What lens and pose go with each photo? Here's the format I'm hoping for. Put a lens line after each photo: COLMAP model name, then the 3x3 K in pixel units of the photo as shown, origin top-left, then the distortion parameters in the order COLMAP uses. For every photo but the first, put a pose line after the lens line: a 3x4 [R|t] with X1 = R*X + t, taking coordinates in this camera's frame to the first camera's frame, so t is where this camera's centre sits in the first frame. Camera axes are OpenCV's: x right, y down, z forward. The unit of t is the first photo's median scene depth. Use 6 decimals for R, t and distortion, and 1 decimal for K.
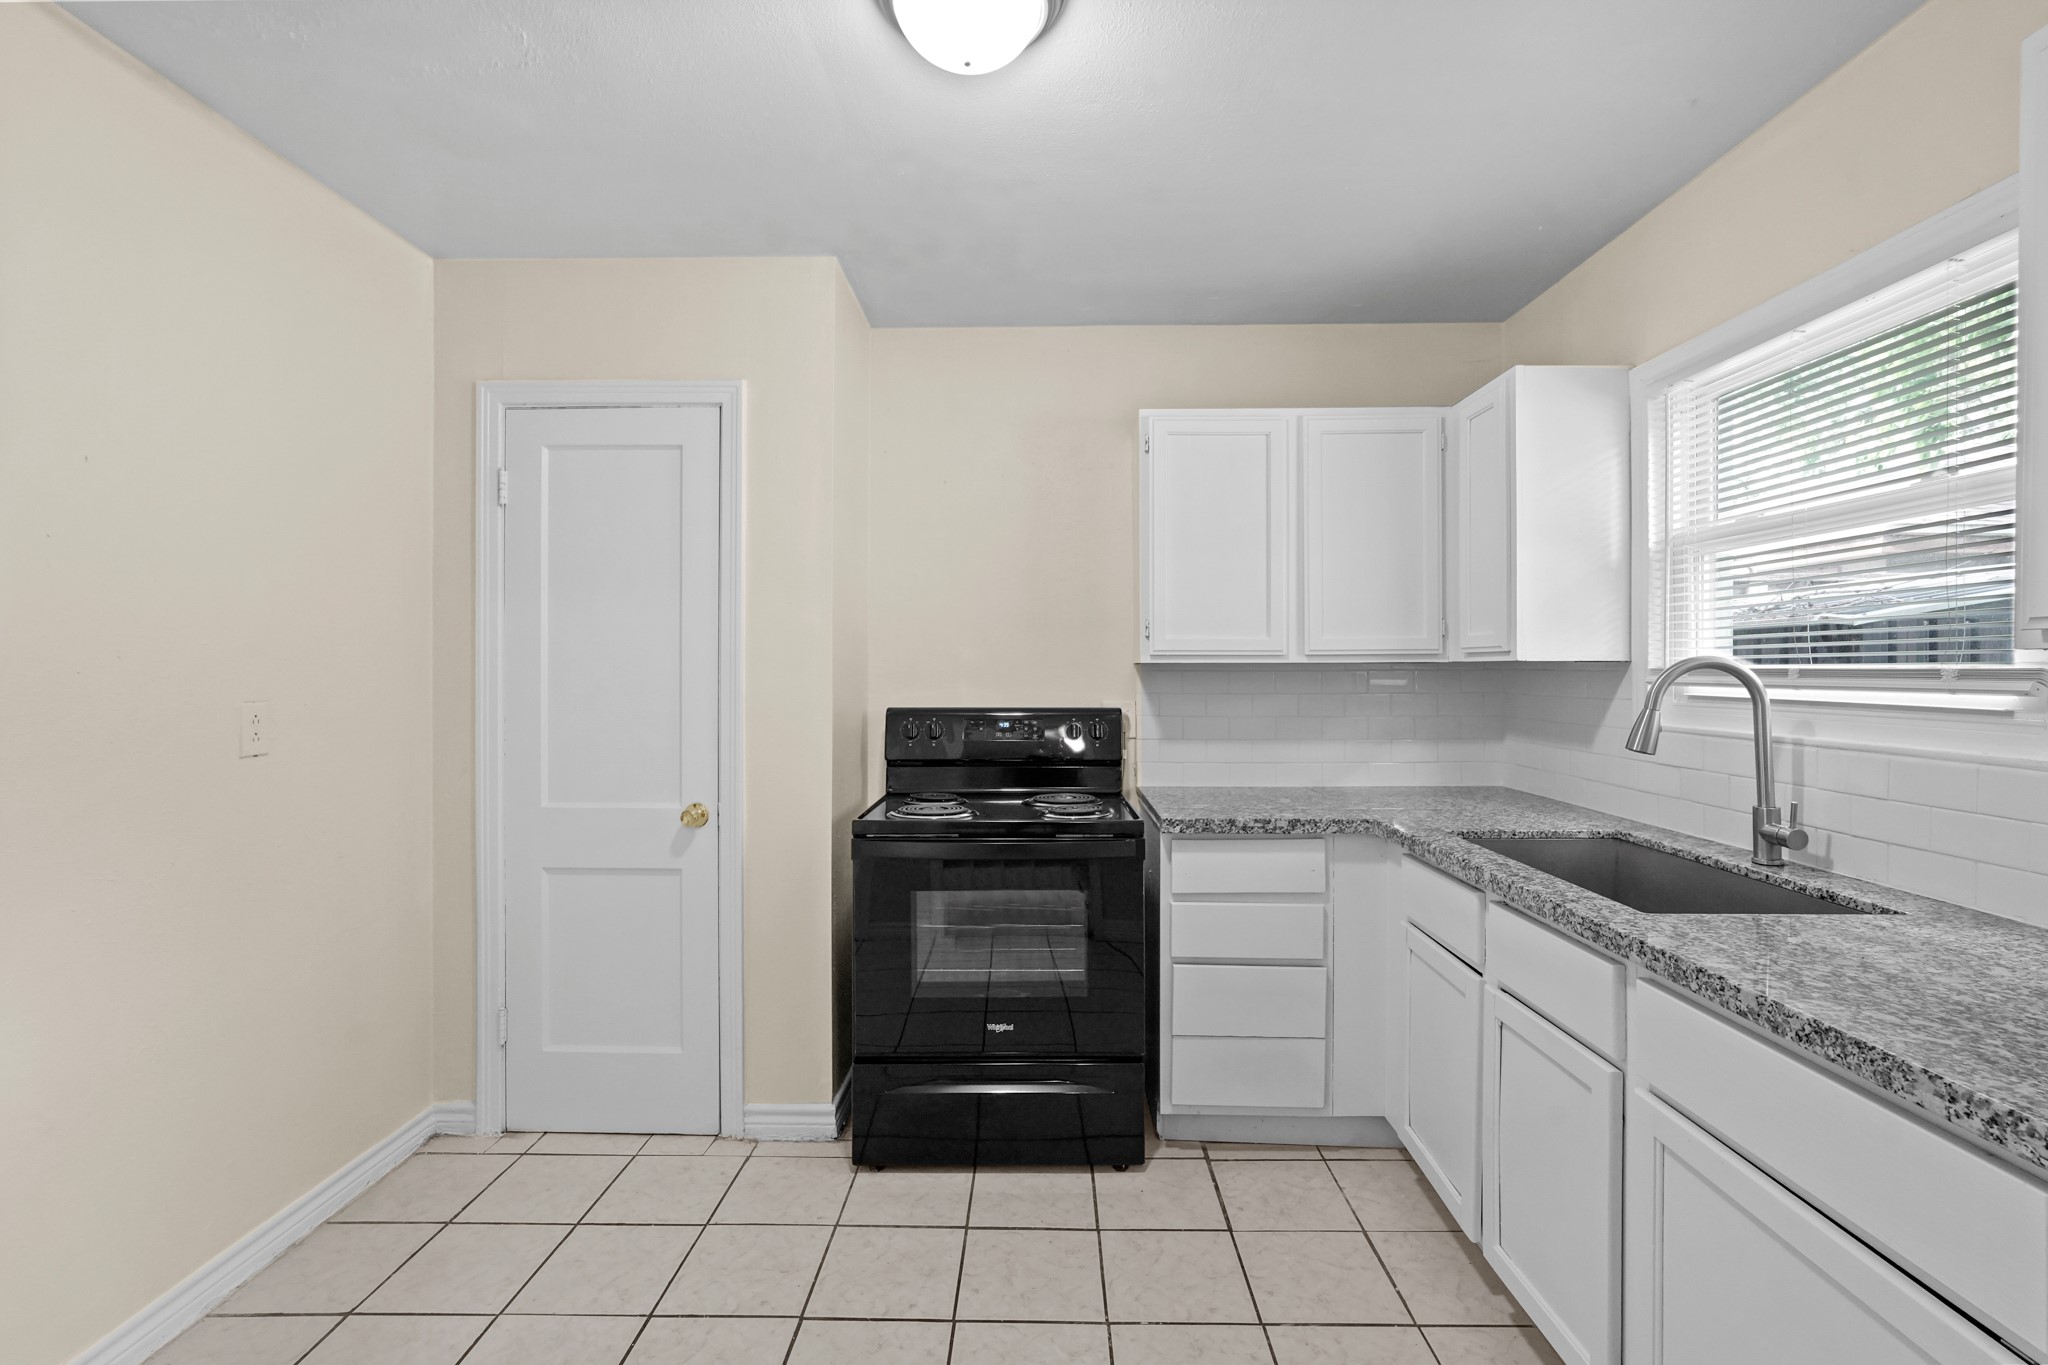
lens RADIAL K [[914.9, 0, 1026.0], [0, 914.9, 675.8], [0, 0, 1]] dist [-0.019473, 0.017182]
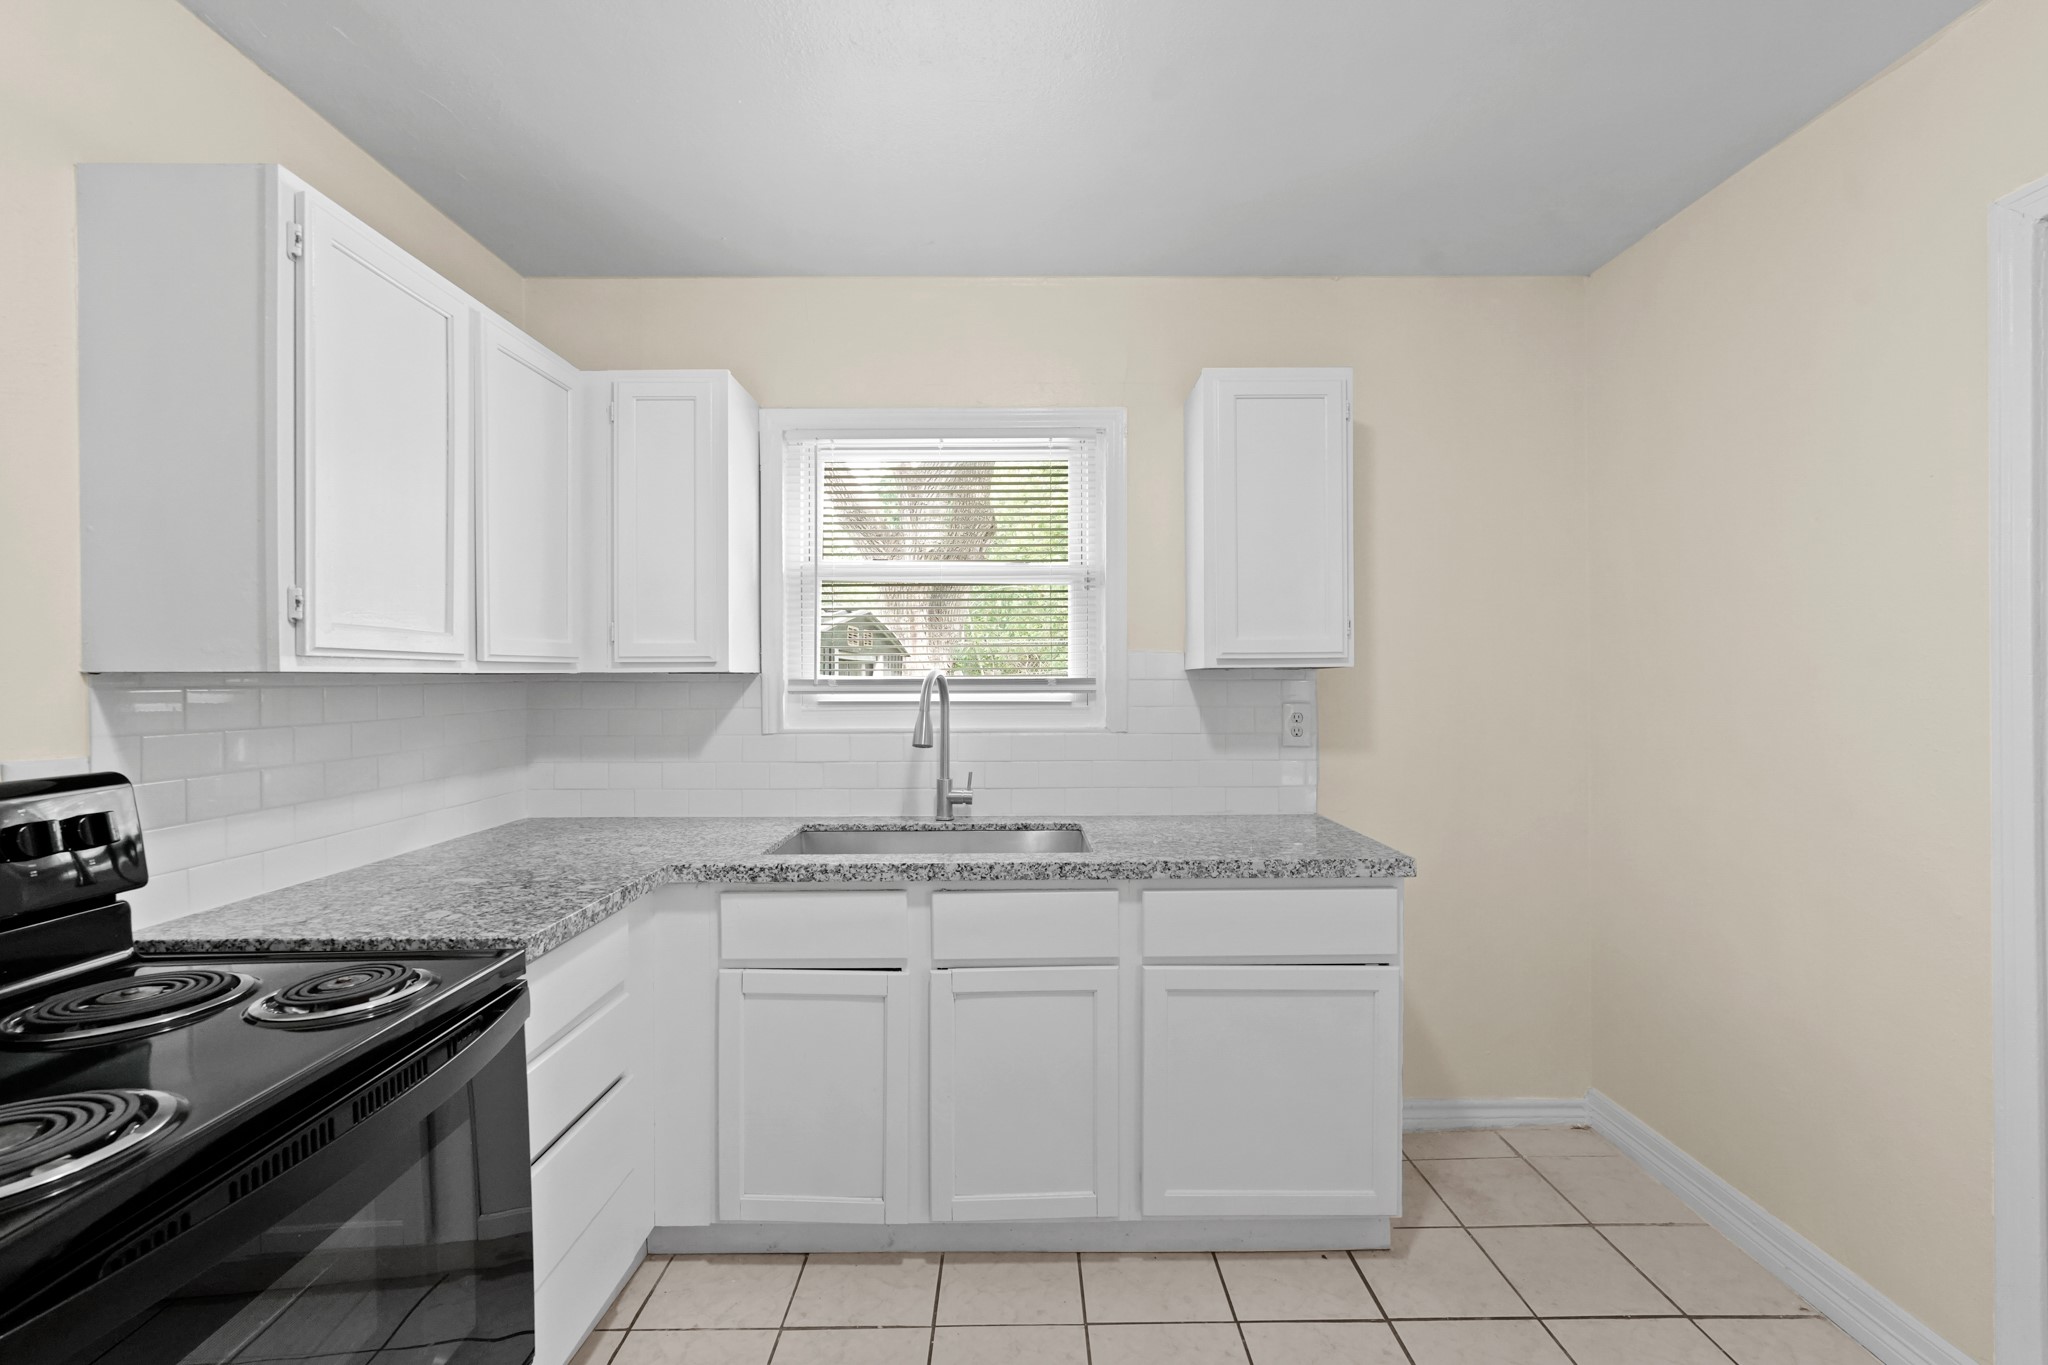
lens RADIAL K [[921.9, 0, 1024.9], [0, 921.9, 688.9], [0, 0, 1]] dist [-0.005267, 0.000132]
pose [[-0.026936, -0.012186, 0.999563, -0.442196], [0.014232, 0.999820, 0.012572, -0.006441], [-0.999536, 0.014564, -0.026758, 0.686575]]
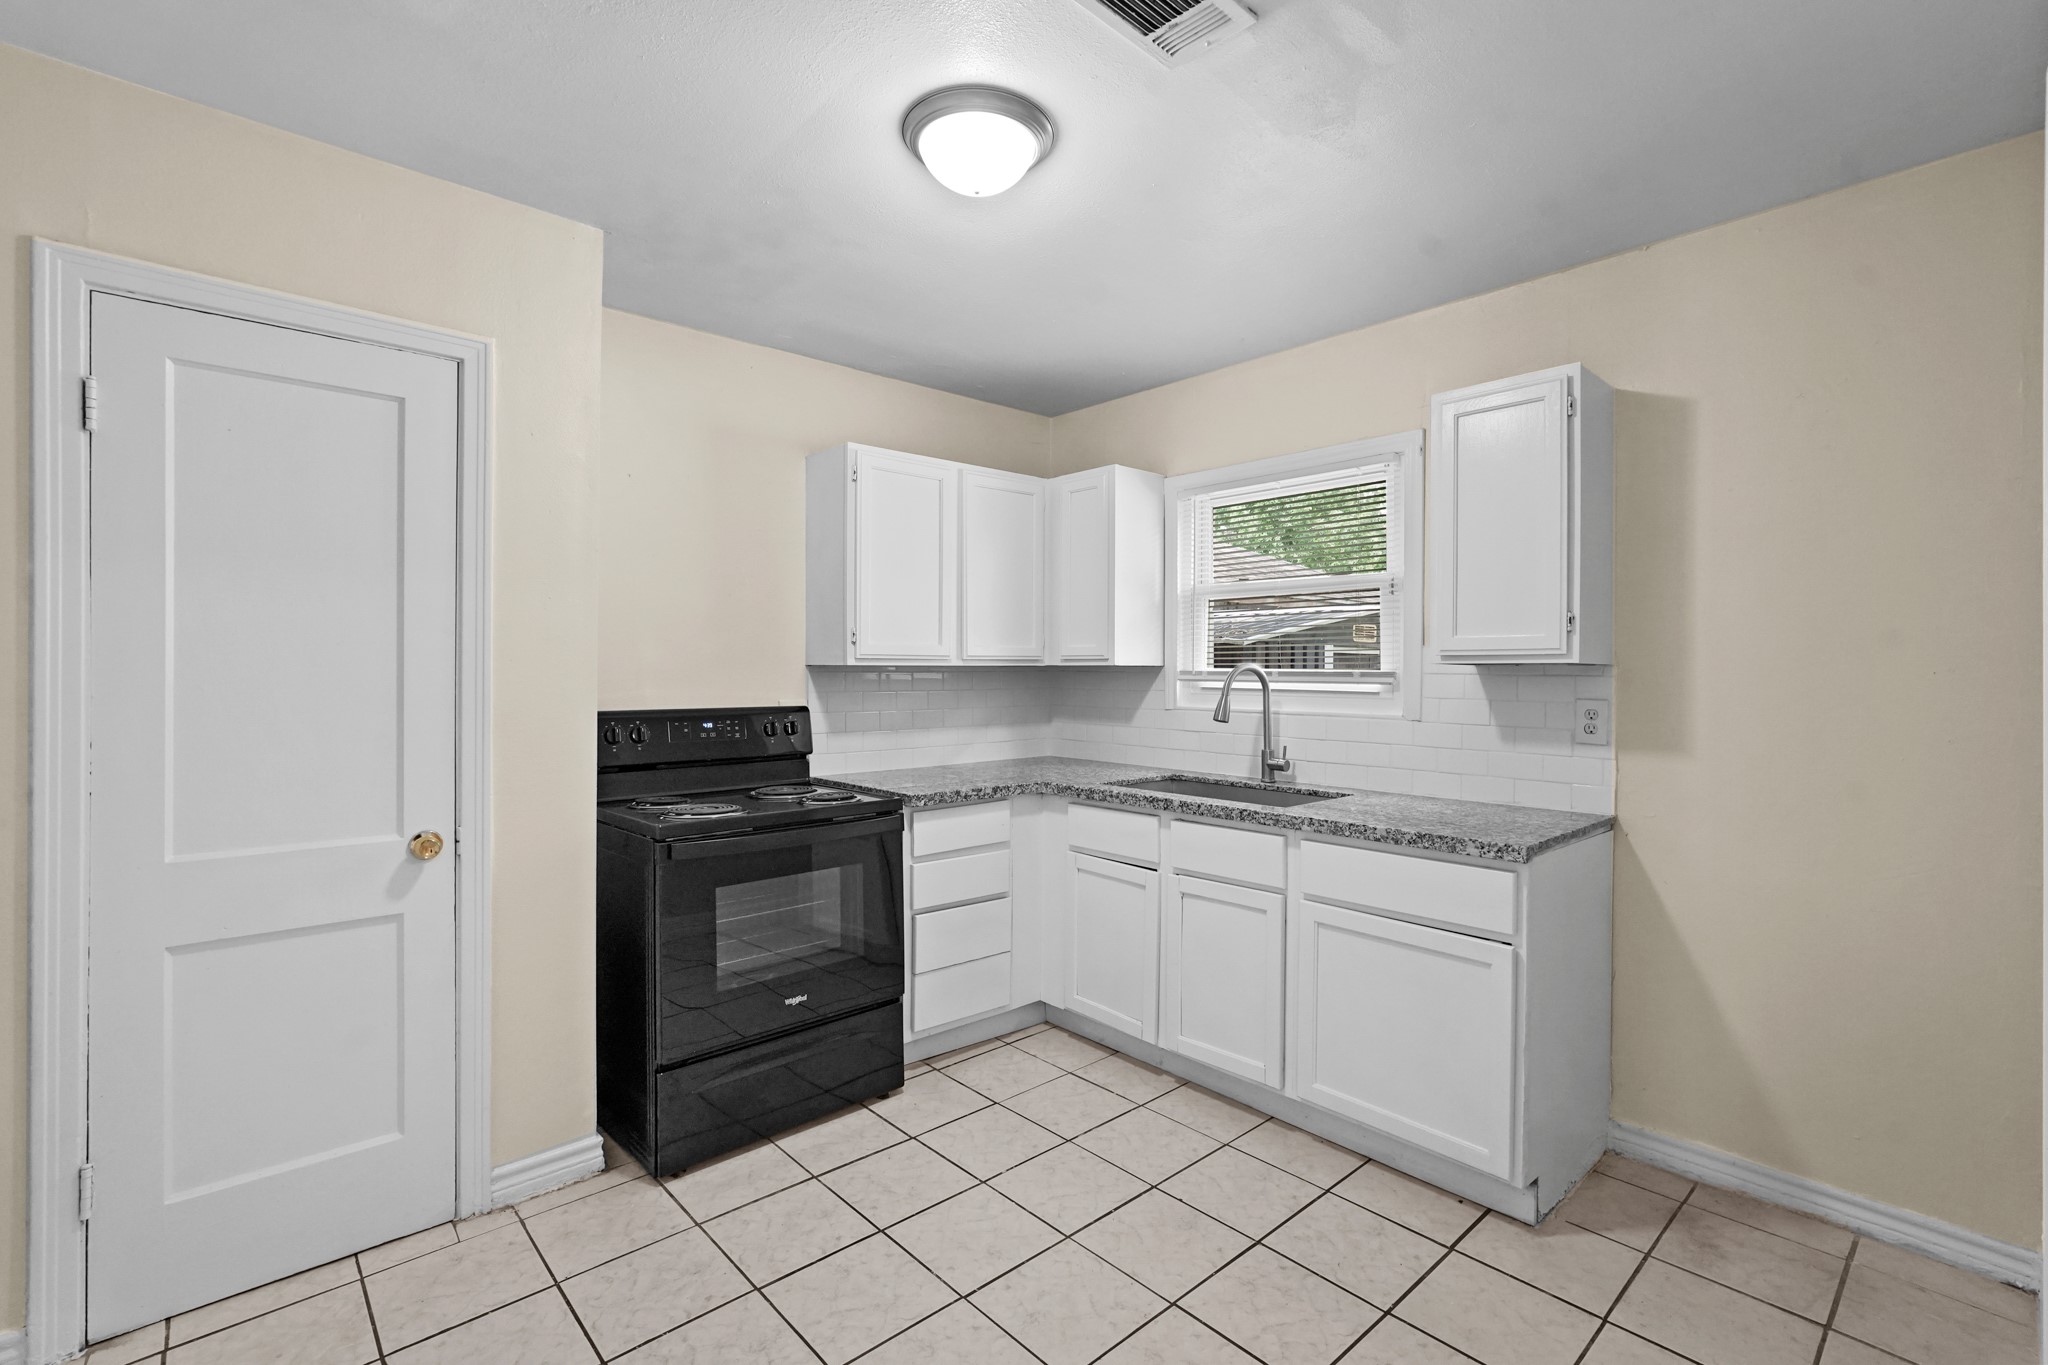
lens RADIAL K [[925.2, 0, 1024.0], [0, 925.2, 682.5], [0, 0, 1]] dist [-0.001876, 0.006067]
pose [[0.731279, -0.007791, 0.682034, -0.567140], [0.002590, 0.999959, 0.008646, -0.002430], [-0.682074, -0.004556, 0.731269, 0.008478]]
